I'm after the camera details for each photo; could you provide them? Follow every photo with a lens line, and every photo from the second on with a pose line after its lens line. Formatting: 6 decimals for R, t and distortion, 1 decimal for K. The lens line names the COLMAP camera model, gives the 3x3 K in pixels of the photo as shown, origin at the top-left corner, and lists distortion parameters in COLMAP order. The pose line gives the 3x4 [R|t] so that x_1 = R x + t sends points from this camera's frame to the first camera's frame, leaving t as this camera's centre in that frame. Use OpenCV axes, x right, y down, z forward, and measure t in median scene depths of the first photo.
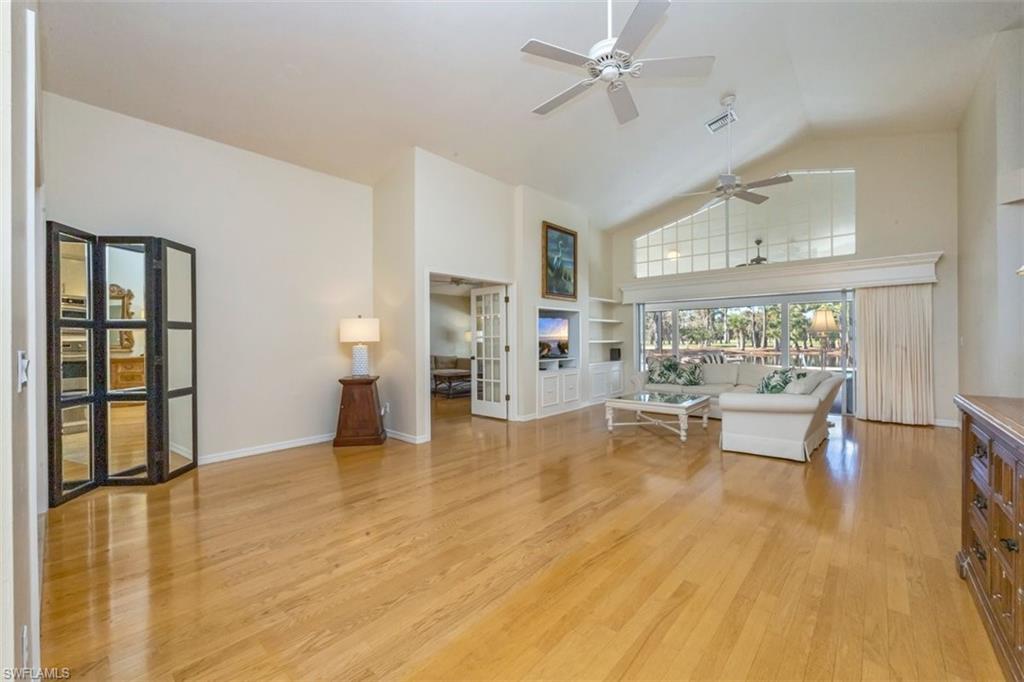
lens RADIAL K [[409.0, 0, 512.2], [0, 409.0, 340.7], [0, 0, 1]] dist [-0.011138, 0.000293]
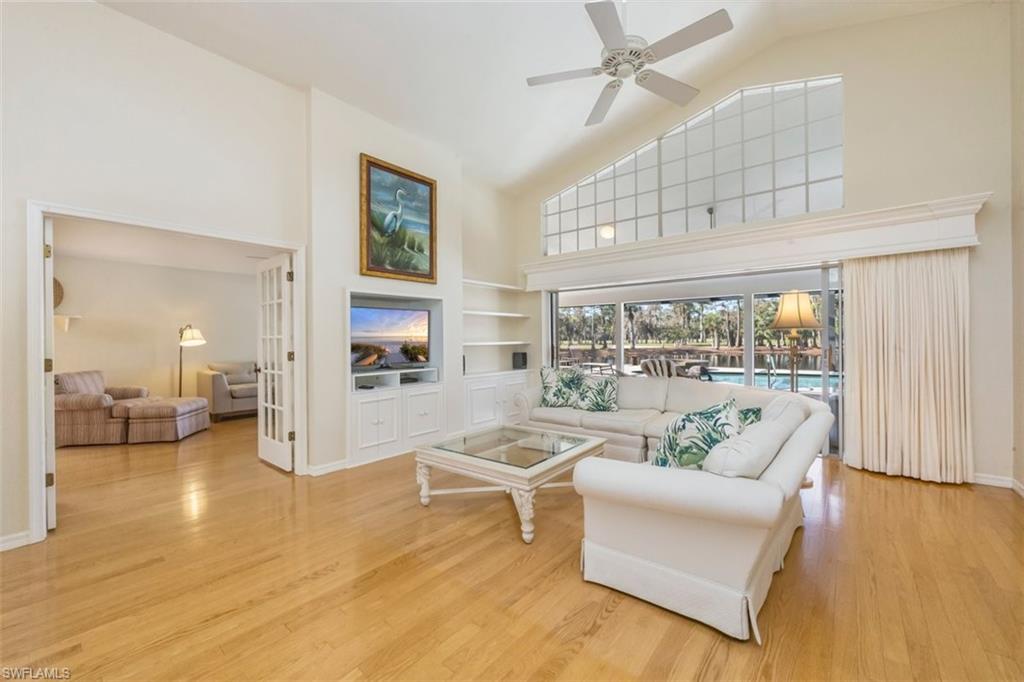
lens RADIAL K [[409.0, 0, 509.4], [0, 409.0, 339.1], [0, 0, 1]] dist [-0.011138, 0.000293]
pose [[0.999244, -0.000796, 0.038875, 0.276329], [0.000860, 0.999998, -0.001641, -0.005147], [-0.038874, 0.001673, 0.999243, 0.357607]]
